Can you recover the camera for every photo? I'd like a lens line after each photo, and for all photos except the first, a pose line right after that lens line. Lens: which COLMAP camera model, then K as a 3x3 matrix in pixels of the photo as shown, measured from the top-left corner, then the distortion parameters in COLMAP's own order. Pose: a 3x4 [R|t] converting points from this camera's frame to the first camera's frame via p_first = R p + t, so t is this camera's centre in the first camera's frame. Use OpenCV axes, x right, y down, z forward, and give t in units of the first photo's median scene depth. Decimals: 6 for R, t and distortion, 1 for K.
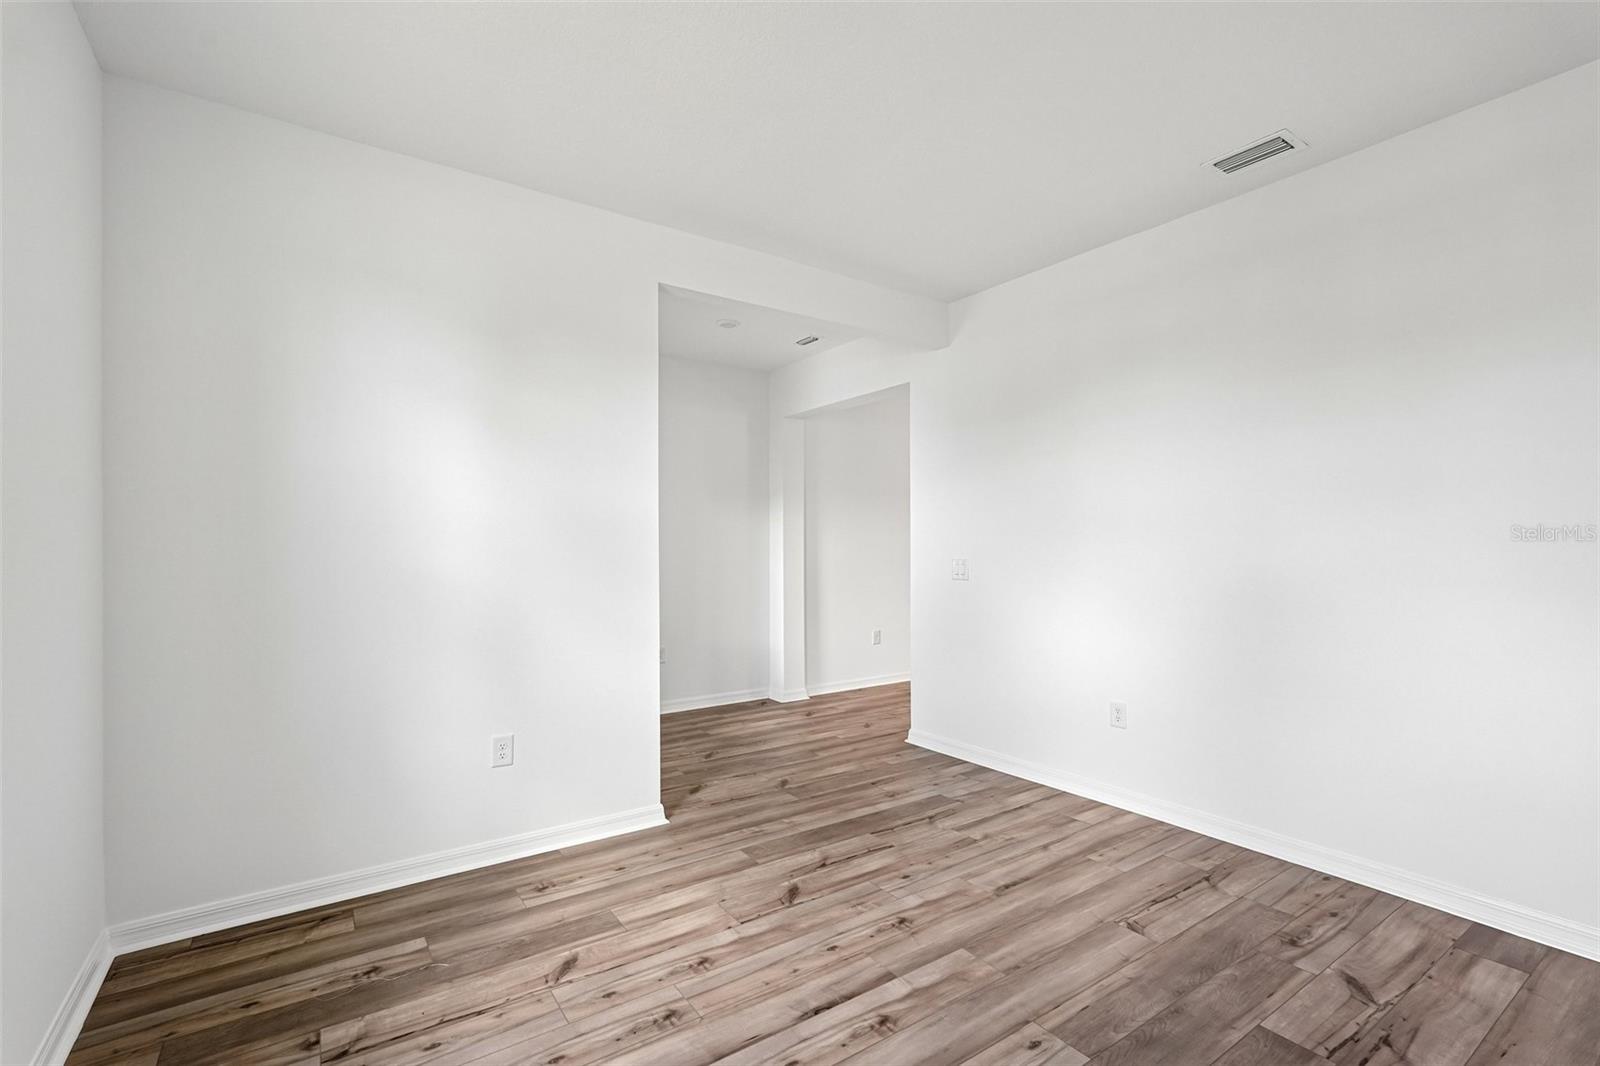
lens RADIAL K [[717.0, 0, 791.1], [0, 717.0, 545.8], [0, 0, 1]] dist [-0.014254, 0.008028]
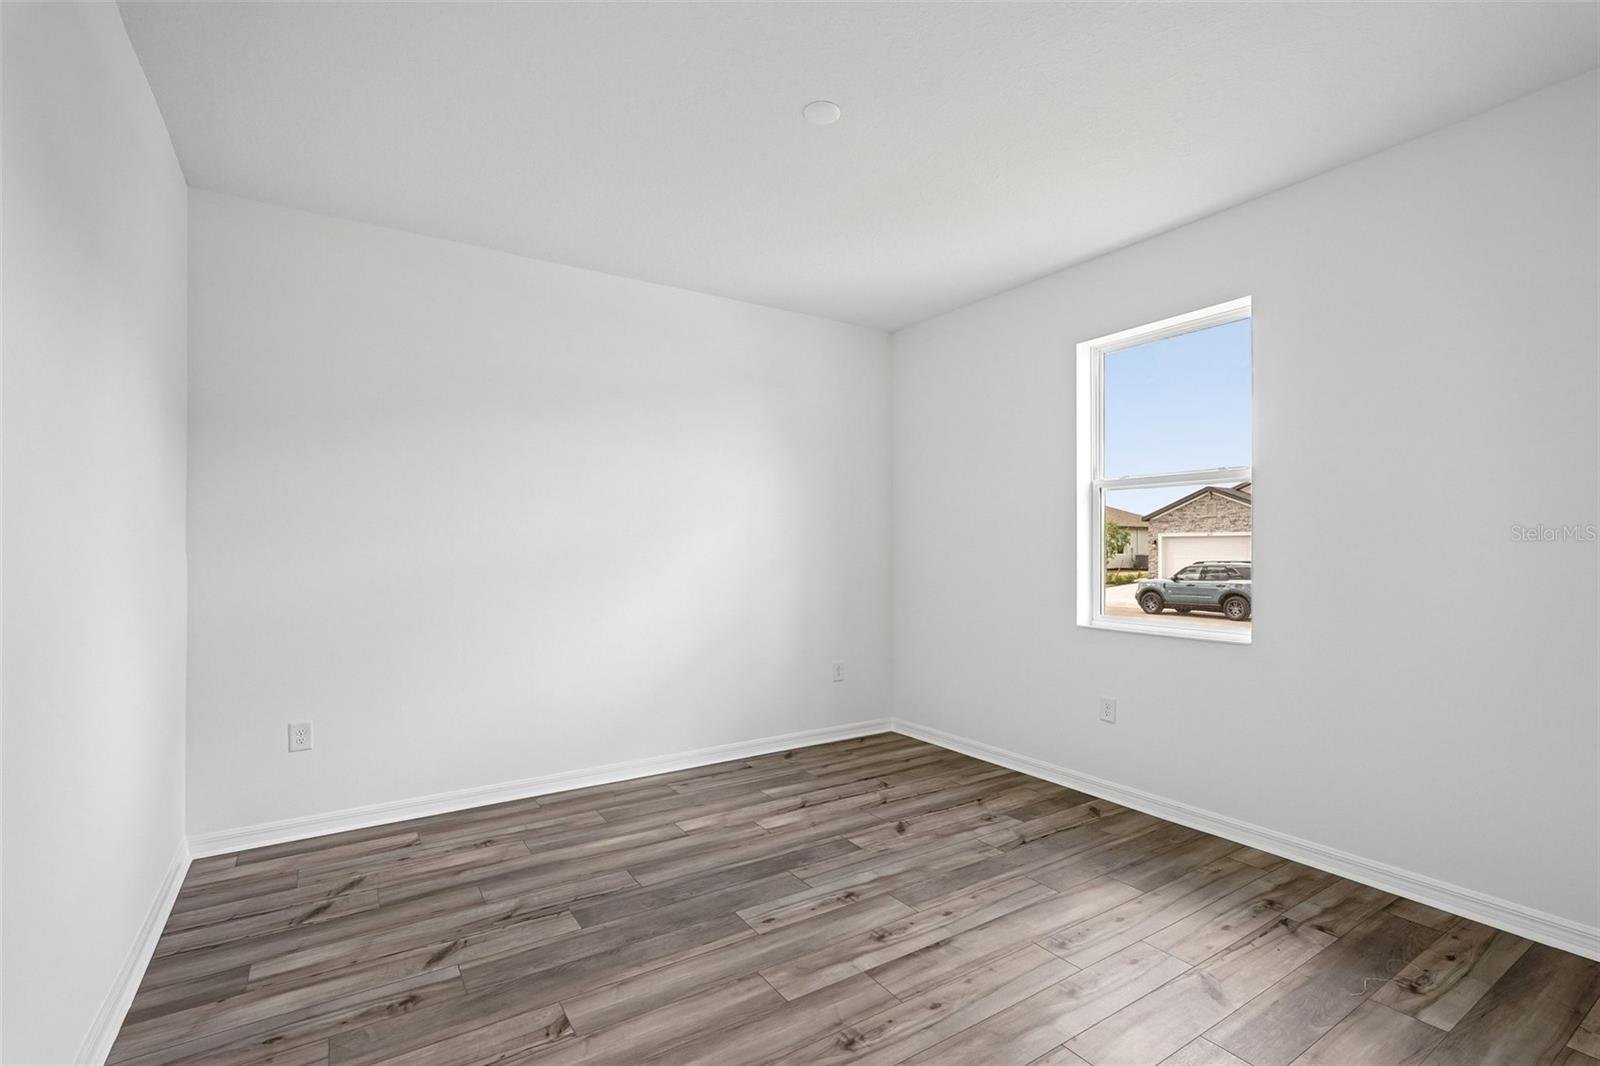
lens RADIAL K [[717.0, 0, 796.0], [0, 717.0, 537.8], [0, 0, 1]] dist [-0.014254, 0.008028]
pose [[-0.999736, 0.002796, 0.022802, 0.184227], [0.002485, 0.999903, -0.013672, -0.000214], [-0.022838, -0.013611, -0.999647, 1.678576]]
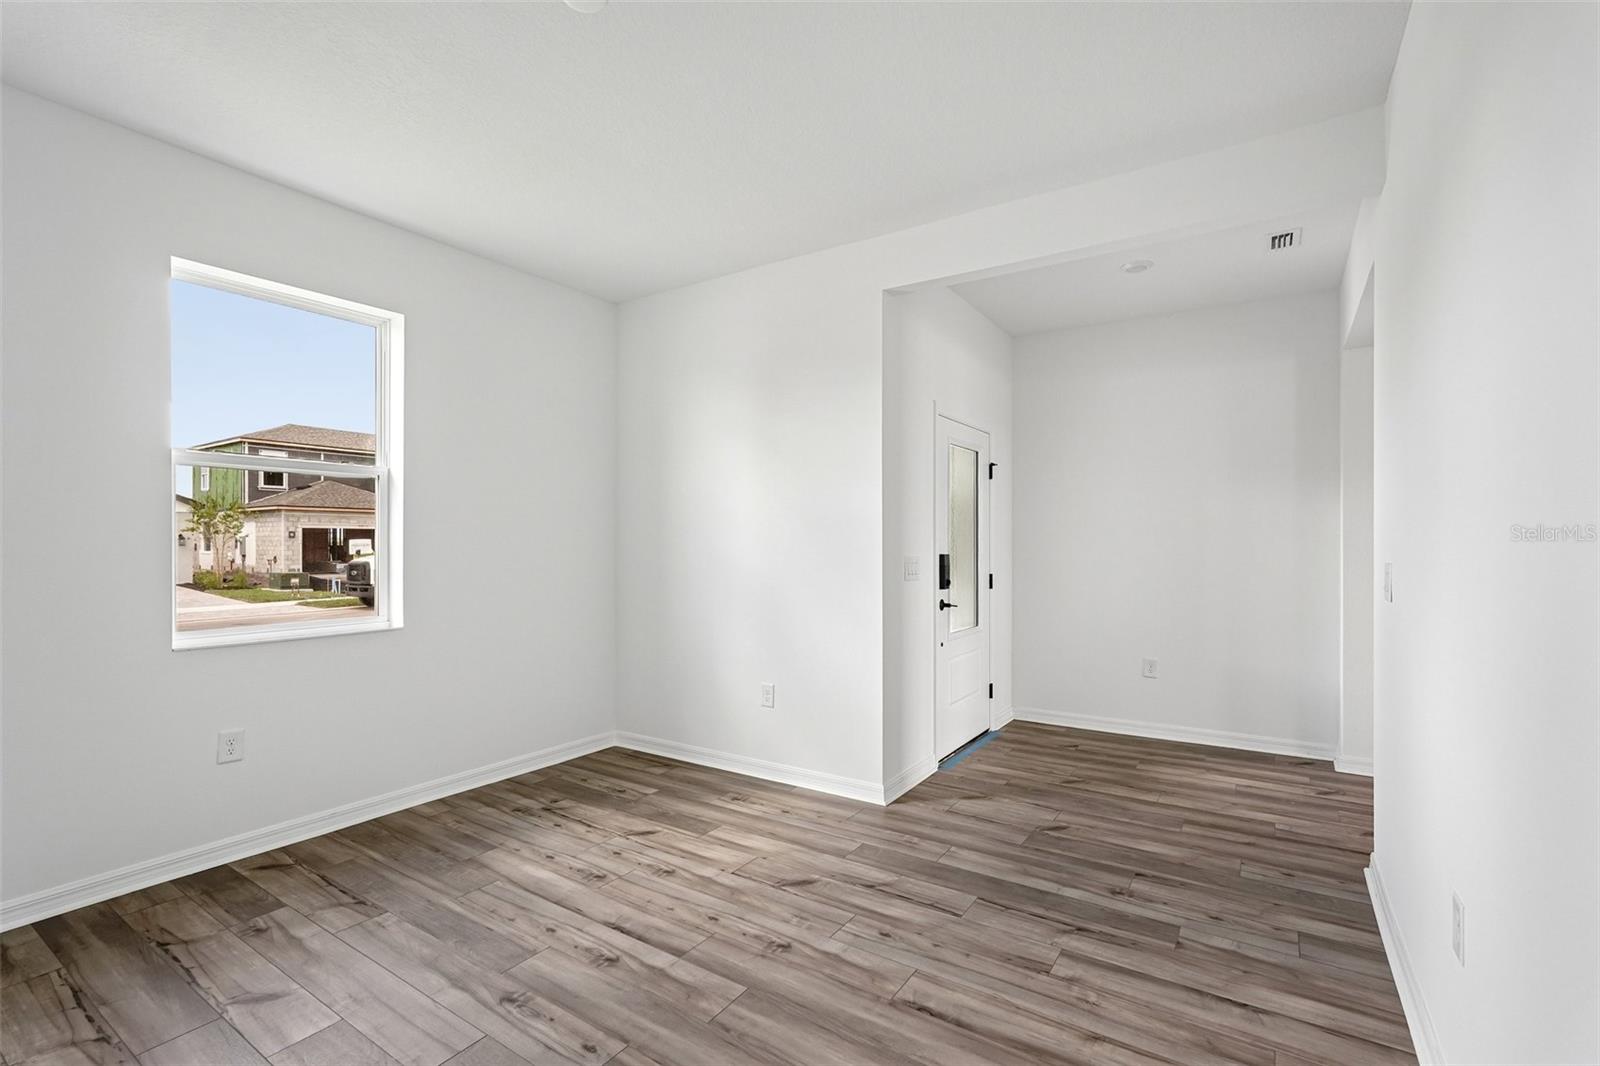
lens RADIAL K [[717.0, 0, 804.4], [0, 717.0, 537.6], [0, 0, 1]] dist [-0.014254, 0.008028]
pose [[0.375322, -0.005942, -0.926875, 0.972907], [0.001627, 0.999982, -0.005752, 0.004252], [0.926893, 0.000650, 0.375325, 0.646812]]
